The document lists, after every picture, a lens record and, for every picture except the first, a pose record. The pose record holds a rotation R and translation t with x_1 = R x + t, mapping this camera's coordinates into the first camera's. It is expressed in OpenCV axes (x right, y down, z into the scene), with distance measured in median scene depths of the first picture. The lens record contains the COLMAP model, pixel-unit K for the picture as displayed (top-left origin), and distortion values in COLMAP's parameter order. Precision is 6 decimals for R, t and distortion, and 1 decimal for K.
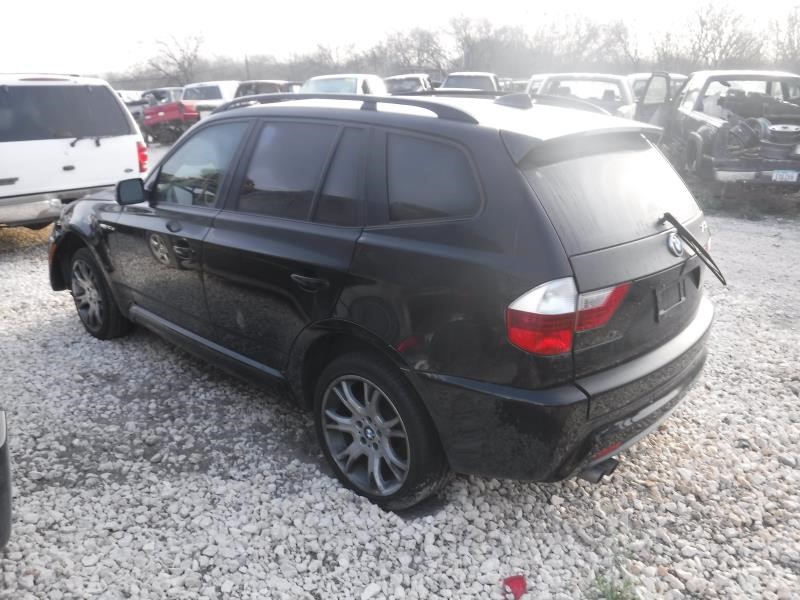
lens RADIAL K [[657.9, 0, 398.2], [0, 657.9, 301.0], [0, 0, 1]] dist [-0.086969, 0.036079]
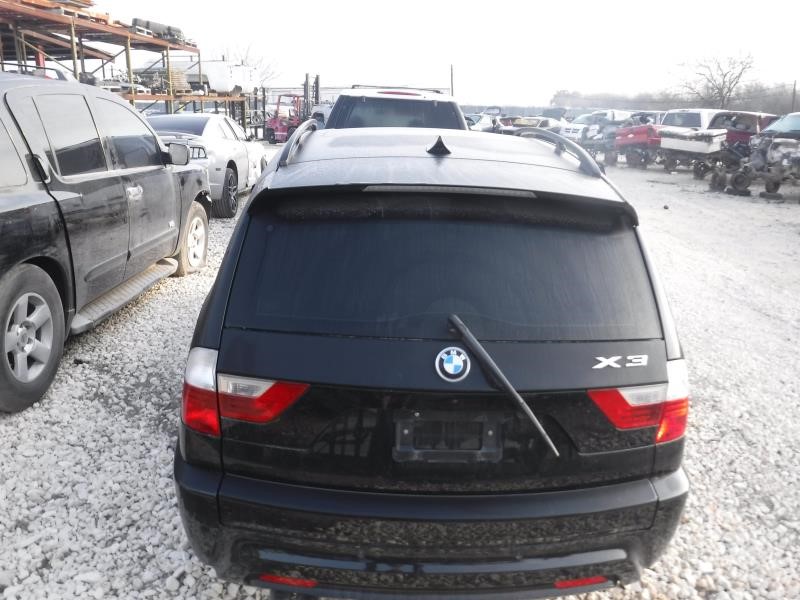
lens RADIAL K [[657.9, 0, 403.0], [0, 657.9, 300.6], [0, 0, 1]] dist [-0.086969, 0.036079]
pose [[0.714109, 0.243210, -0.656428, 0.752038], [-0.263023, 0.962220, 0.070373, -0.172428], [0.648743, 0.122402, 0.751099, 0.394157]]
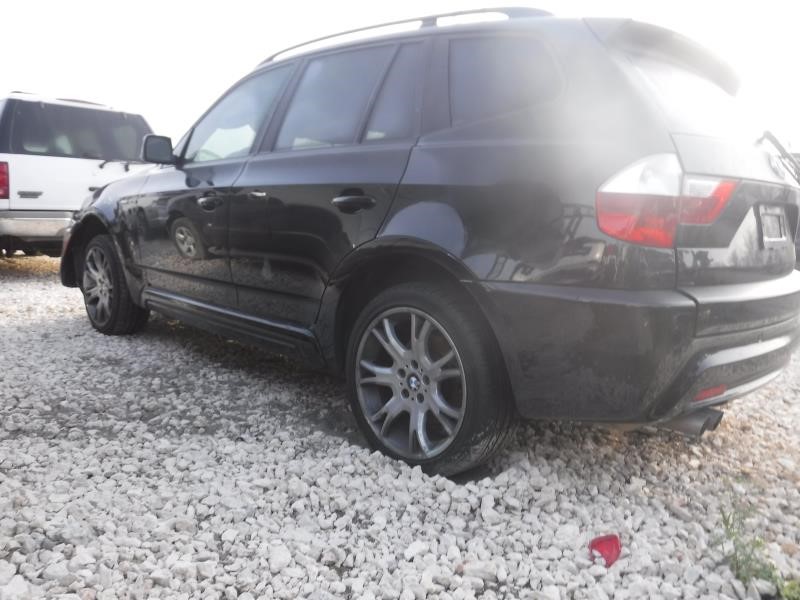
lens RADIAL K [[657.9, 0, 399.7], [0, 657.9, 297.8], [0, 0, 1]] dist [-0.086969, 0.036079]
pose [[0.998755, 0.044735, -0.022061, -0.047535], [-0.047720, 0.985698, -0.161622, 0.229105], [0.014515, 0.162474, 0.986606, 0.159017]]
